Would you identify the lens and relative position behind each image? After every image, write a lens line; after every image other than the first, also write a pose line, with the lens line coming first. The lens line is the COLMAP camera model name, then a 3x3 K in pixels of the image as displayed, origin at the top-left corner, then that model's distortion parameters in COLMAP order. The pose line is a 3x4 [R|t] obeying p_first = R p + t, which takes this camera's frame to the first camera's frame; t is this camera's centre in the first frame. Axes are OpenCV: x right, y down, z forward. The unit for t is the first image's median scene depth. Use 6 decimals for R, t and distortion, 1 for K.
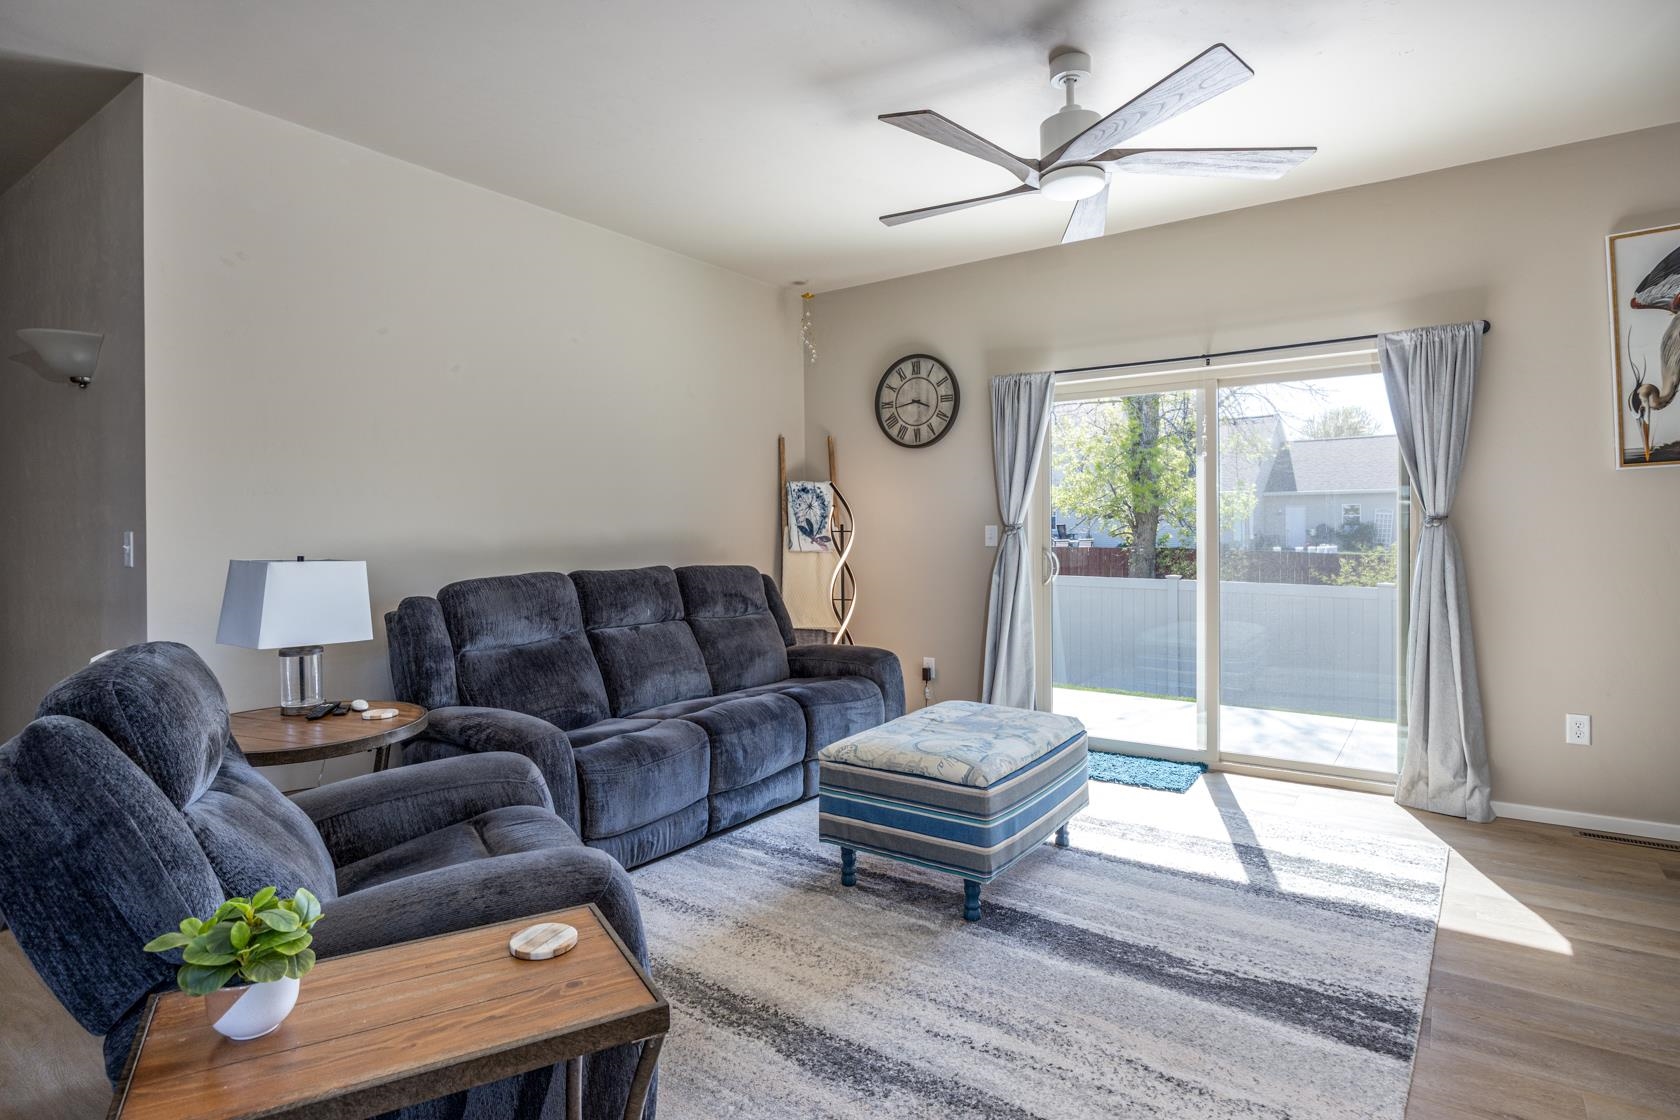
lens RADIAL K [[896.8, 0, 834.4], [0, 896.8, 546.5], [0, 0, 1]] dist [-0.002168, -0.000321]
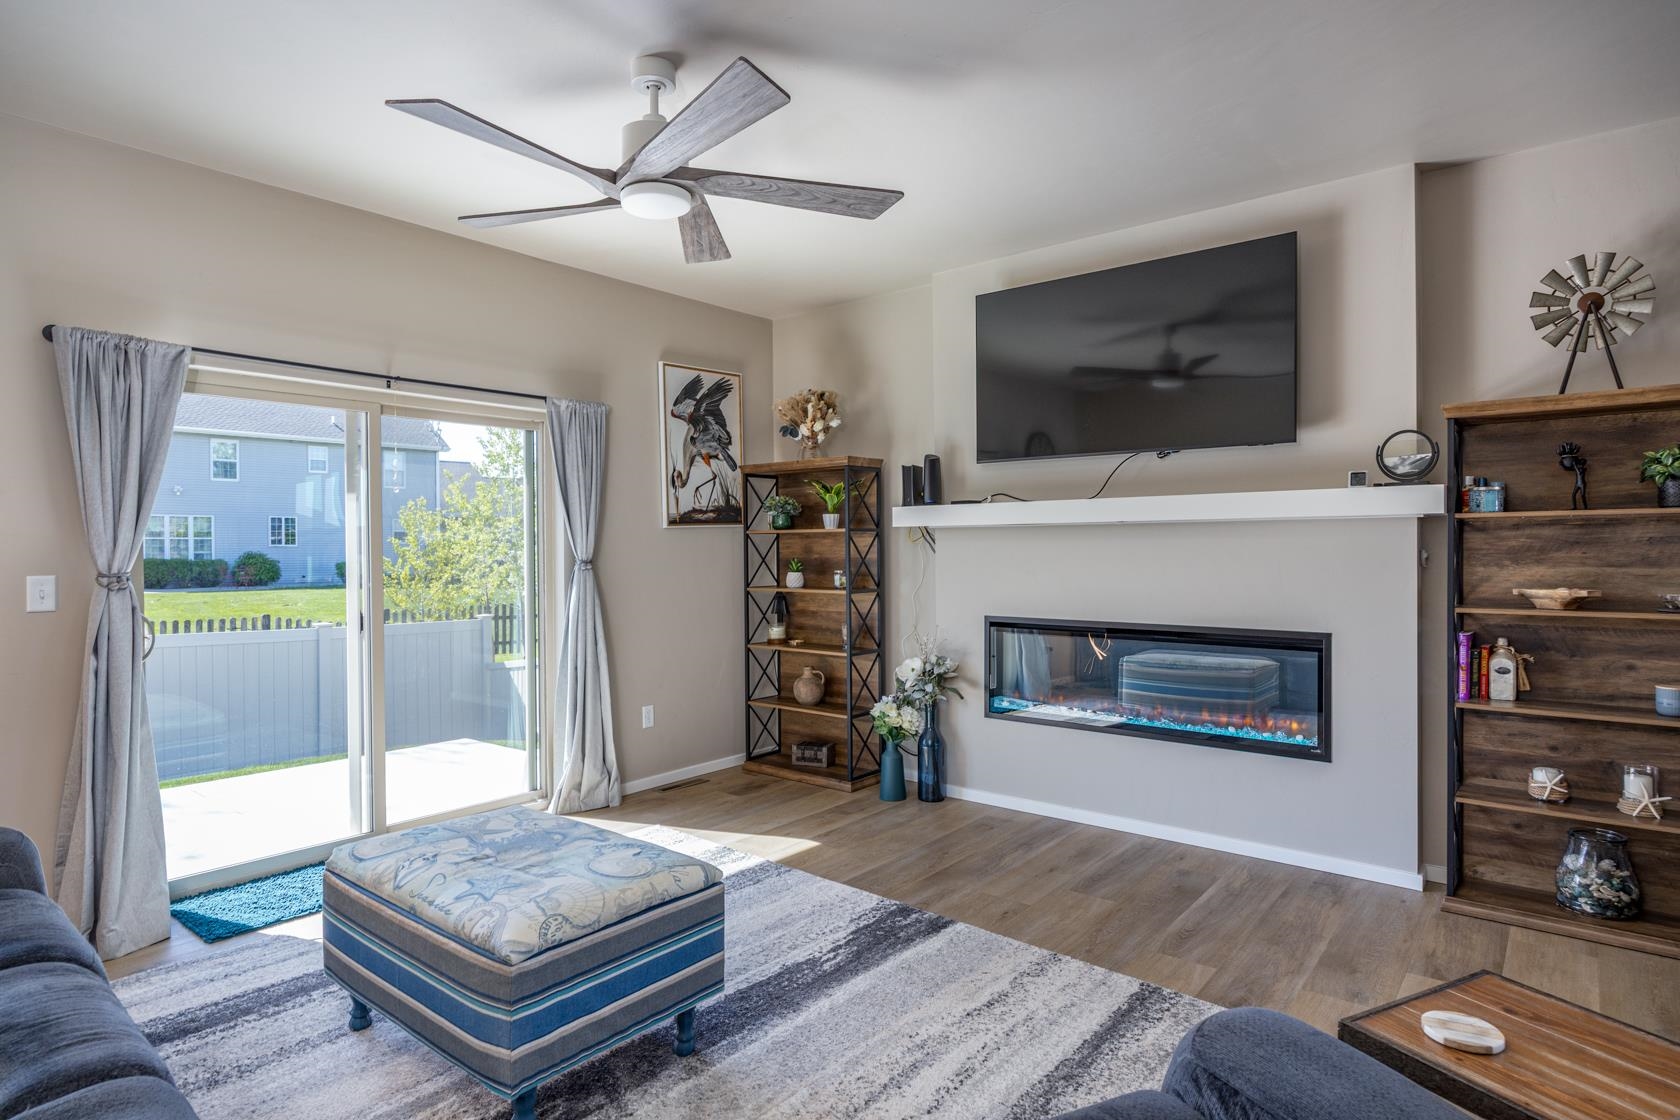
lens RADIAL K [[896.6, 0, 837.9], [0, 896.6, 558.9], [0, 0, 1]] dist [0.021861, 0.000578]
pose [[0.081262, -0.005049, 0.996680, -0.651542], [0.026328, 0.999649, 0.002917, -0.040789], [-0.996345, 0.026004, 0.081367, 0.758303]]
